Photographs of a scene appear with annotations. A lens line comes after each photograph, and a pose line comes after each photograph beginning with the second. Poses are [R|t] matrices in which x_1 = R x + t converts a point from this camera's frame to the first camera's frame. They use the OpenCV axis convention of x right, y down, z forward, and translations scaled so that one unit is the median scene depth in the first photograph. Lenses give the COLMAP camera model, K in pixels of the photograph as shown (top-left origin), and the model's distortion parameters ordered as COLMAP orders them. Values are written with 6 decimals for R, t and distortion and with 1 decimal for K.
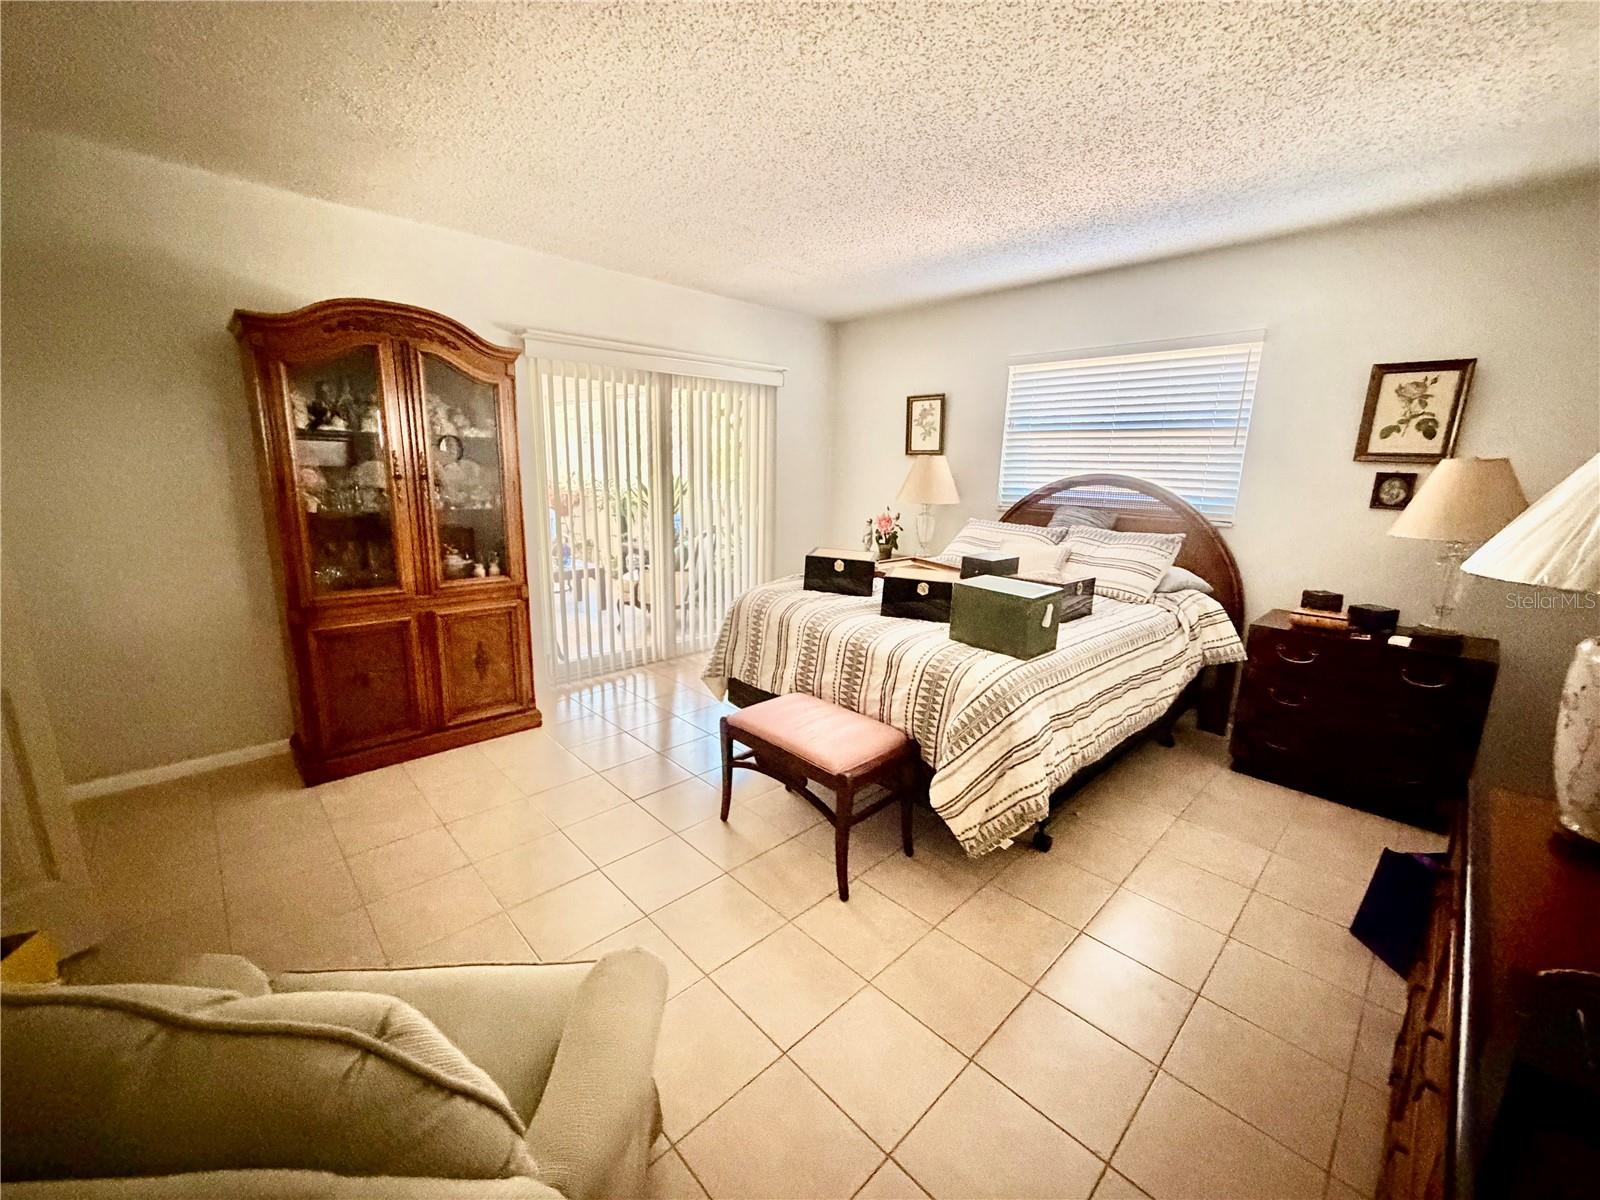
lens RADIAL K [[638.1, 0, 798.4], [0, 638.1, 598.8], [0, 0, 1]] dist [-0.000143, 0.000636]
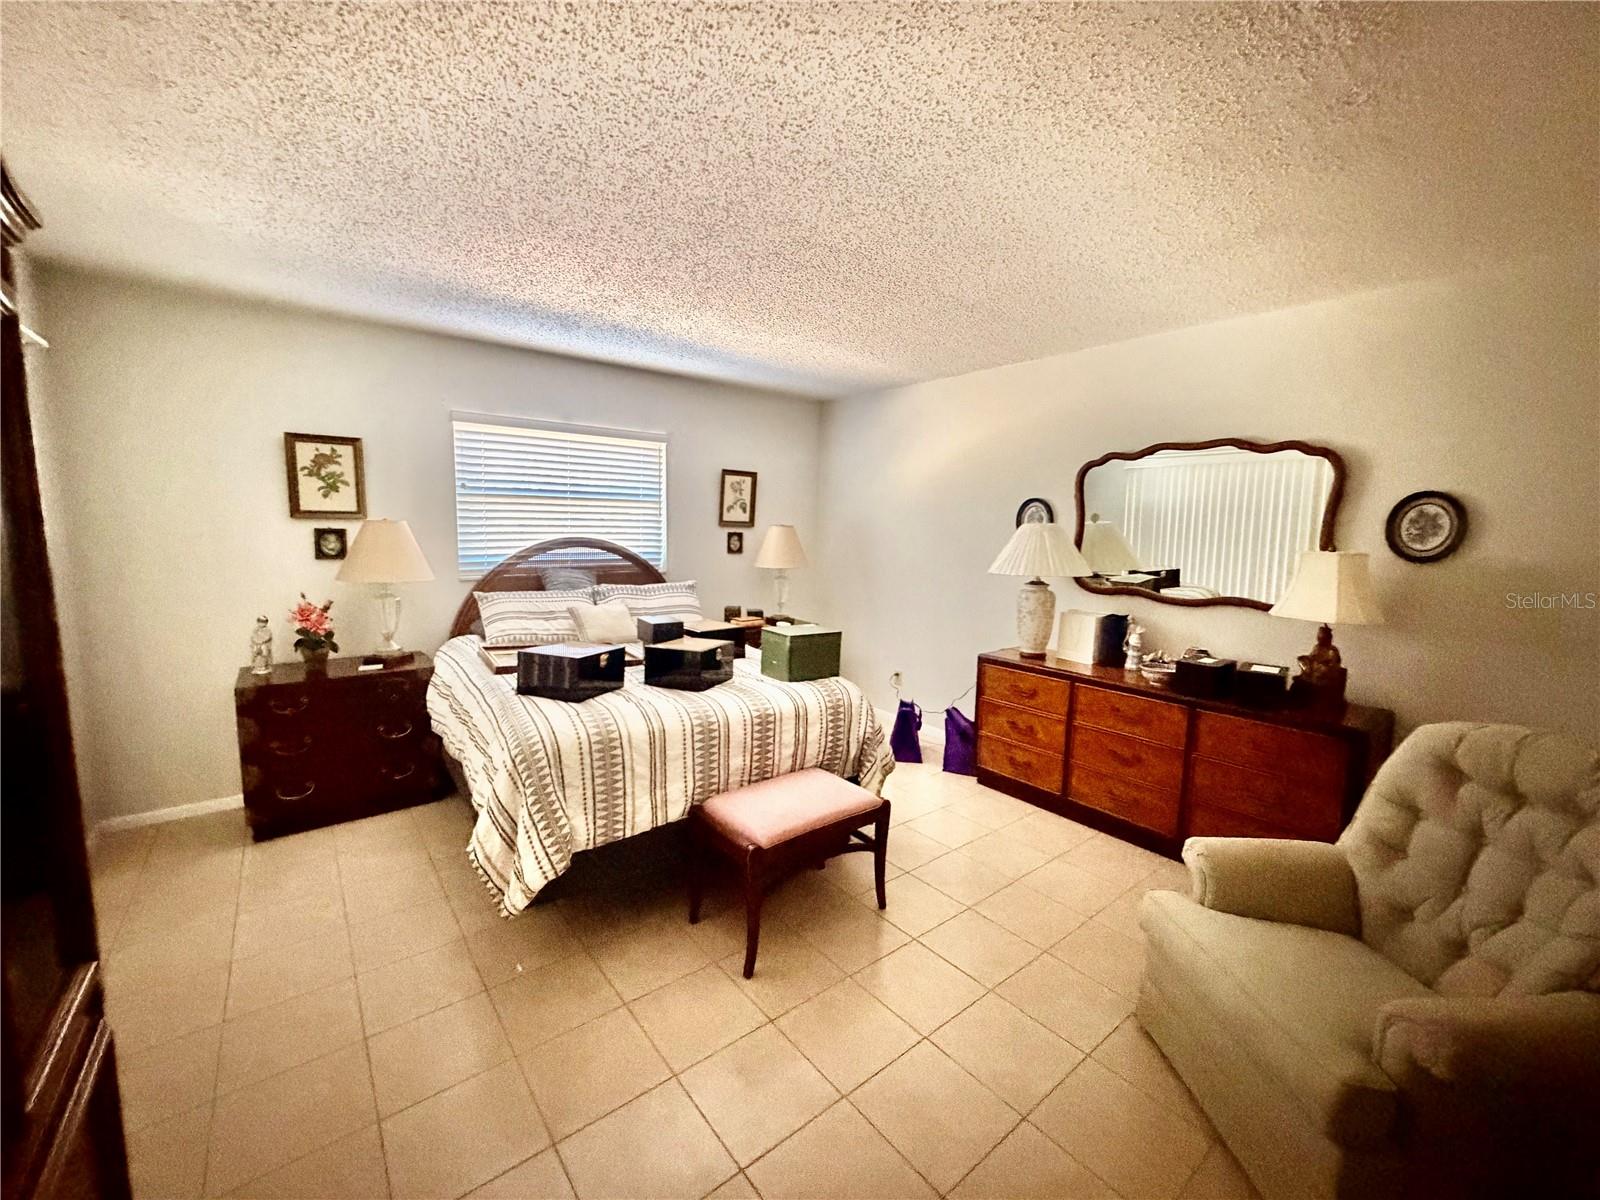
lens RADIAL K [[638.1, 0, 798.7], [0, 638.1, 599.9], [0, 0, 1]] dist [-0.000143, 0.000636]
pose [[0.092272, -0.134374, 0.986625, -0.753511], [0.193902, 0.974309, 0.114563, -0.182191], [-0.976672, 0.180738, 0.115957, 0.662132]]
